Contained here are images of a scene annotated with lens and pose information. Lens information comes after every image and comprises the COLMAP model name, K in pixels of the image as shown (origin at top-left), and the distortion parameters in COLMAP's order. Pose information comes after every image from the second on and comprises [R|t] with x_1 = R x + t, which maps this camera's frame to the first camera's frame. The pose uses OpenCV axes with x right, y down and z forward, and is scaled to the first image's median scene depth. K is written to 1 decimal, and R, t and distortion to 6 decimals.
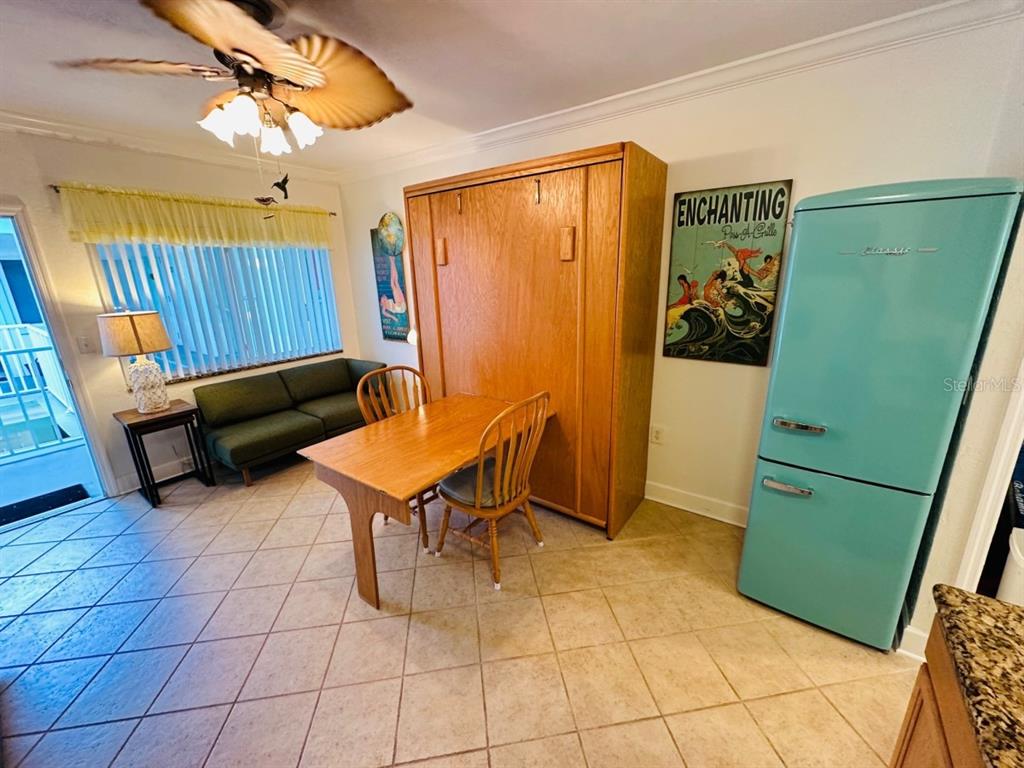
lens RADIAL K [[411.6, 0, 513.1], [0, 411.6, 382.0], [0, 0, 1]] dist [-0.003398, 0.000789]
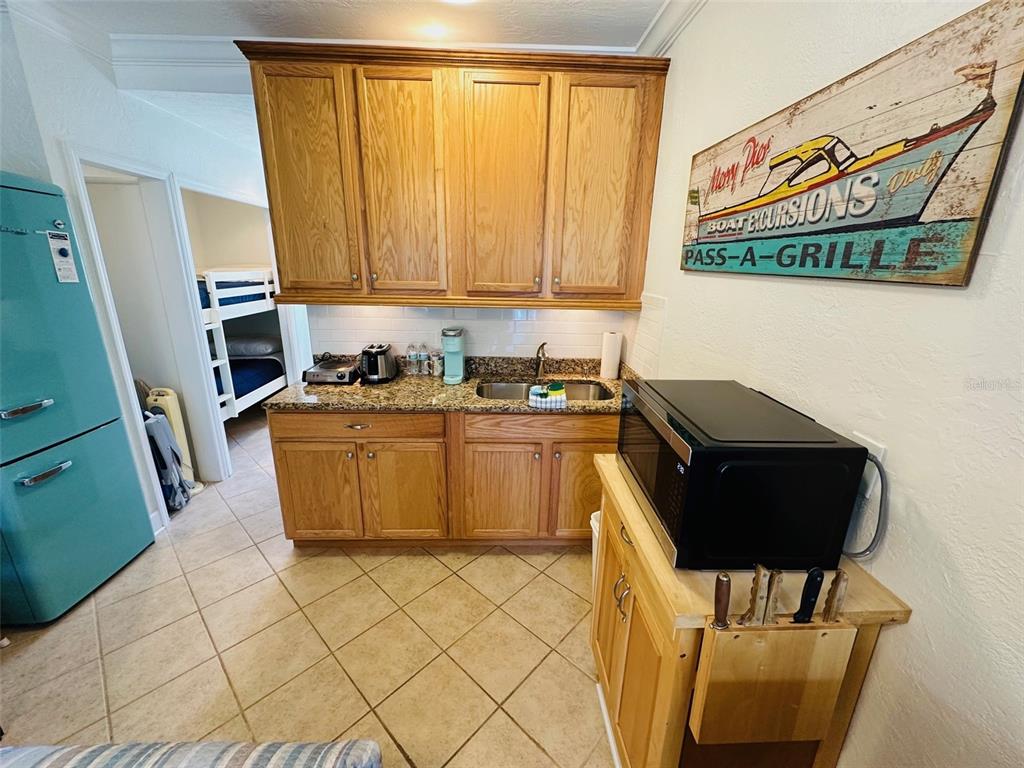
lens RADIAL K [[411.6, 0, 513.1], [0, 411.6, 382.0], [0, 0, 1]] dist [-0.003398, 0.000789]
pose [[-0.626383, -0.204319, 0.752262, -0.451958], [0.202985, 0.888992, 0.410475, -0.069300], [-0.752623, 0.409813, -0.515376, 0.378019]]
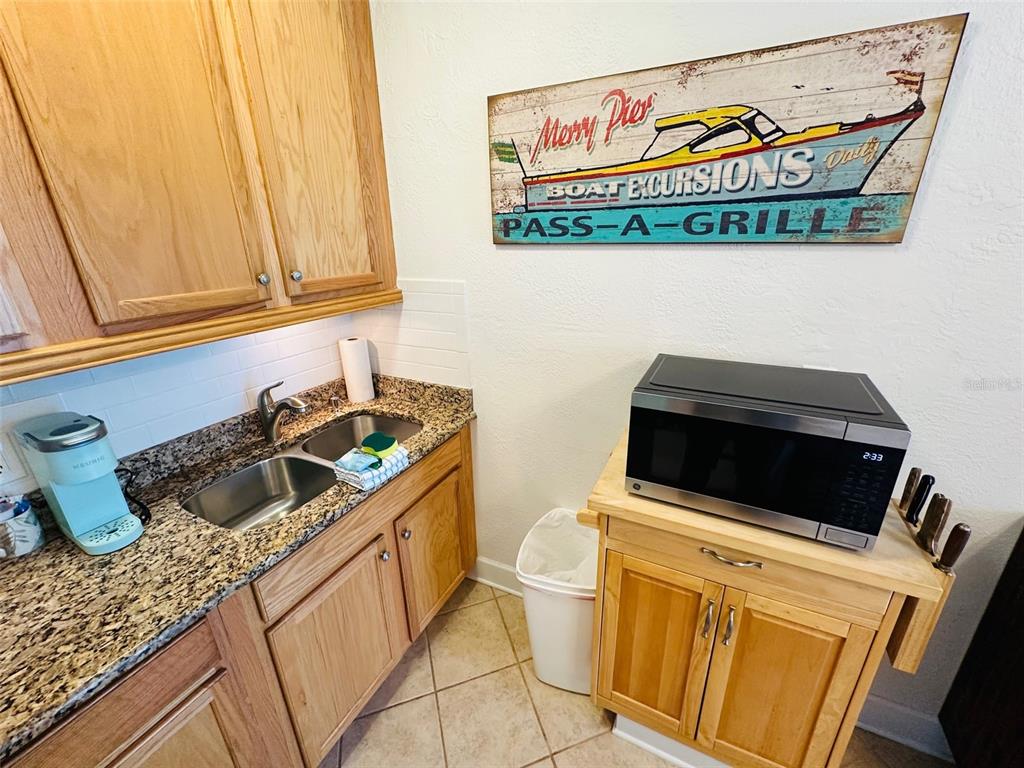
lens RADIAL K [[411.6, 0, 513.1], [0, 411.6, 382.0], [0, 0, 1]] dist [-0.003398, 0.000789]
pose [[-0.983500, 0.102025, -0.149393, -0.024150], [-0.002162, 0.819113, 0.573628, -0.065631], [0.180894, 0.564486, -0.805377, 0.305795]]
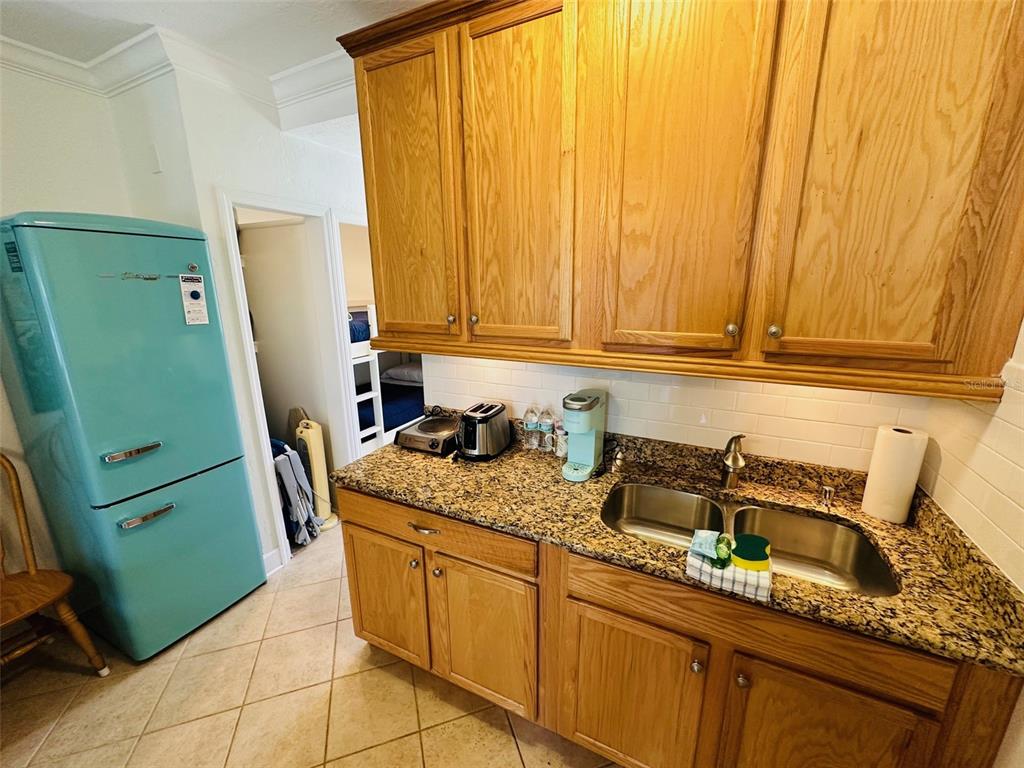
lens RADIAL K [[411.0, 0, 512.4], [0, 411.0, 381.8], [0, 0, 1]] dist [-0.001570, 0.000818]
pose [[-0.184870, -0.207628, 0.960580, -0.221038], [0.275494, 0.927289, 0.253452, -0.027198], [-0.943359, 0.311490, -0.114227, 0.131665]]
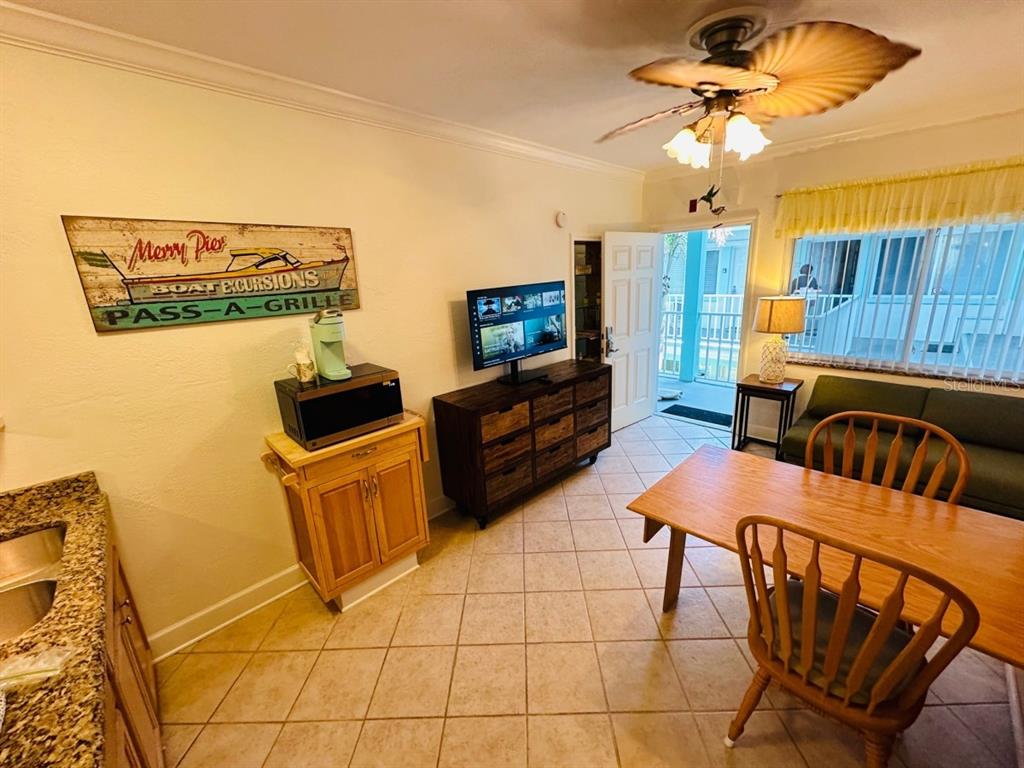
lens RADIAL K [[411.0, 0, 512.4], [0, 411.0, 381.8], [0, 0, 1]] dist [-0.001570, 0.000818]
pose [[-0.160514, 0.286397, -0.944570, 0.397638], [-0.212630, 0.924476, 0.316437, -0.161838], [0.963859, 0.251637, -0.087495, 0.439476]]
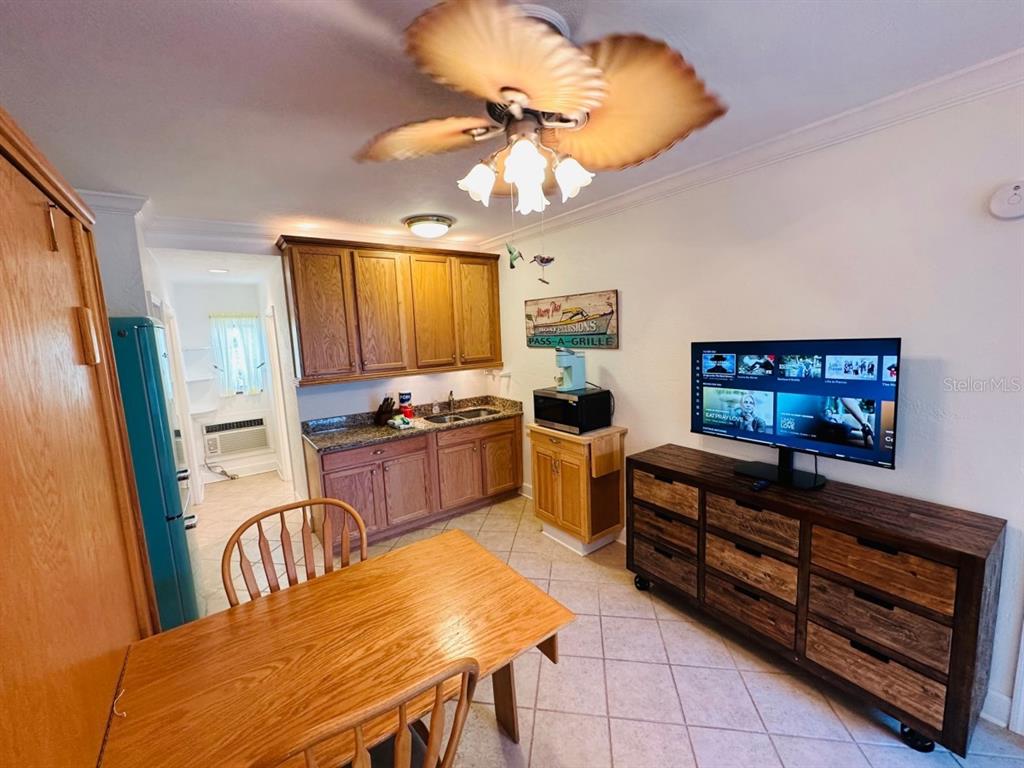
lens RADIAL K [[409.2, 0, 511.1], [0, 409.2, 381.6], [0, 0, 1]] dist [0.001527, 0.000040]
pose [[-0.950644, 0.025310, 0.309249, -0.489786], [0.142725, 0.920637, 0.363396, -0.329957], [-0.275508, 0.389598, -0.878811, 1.122488]]
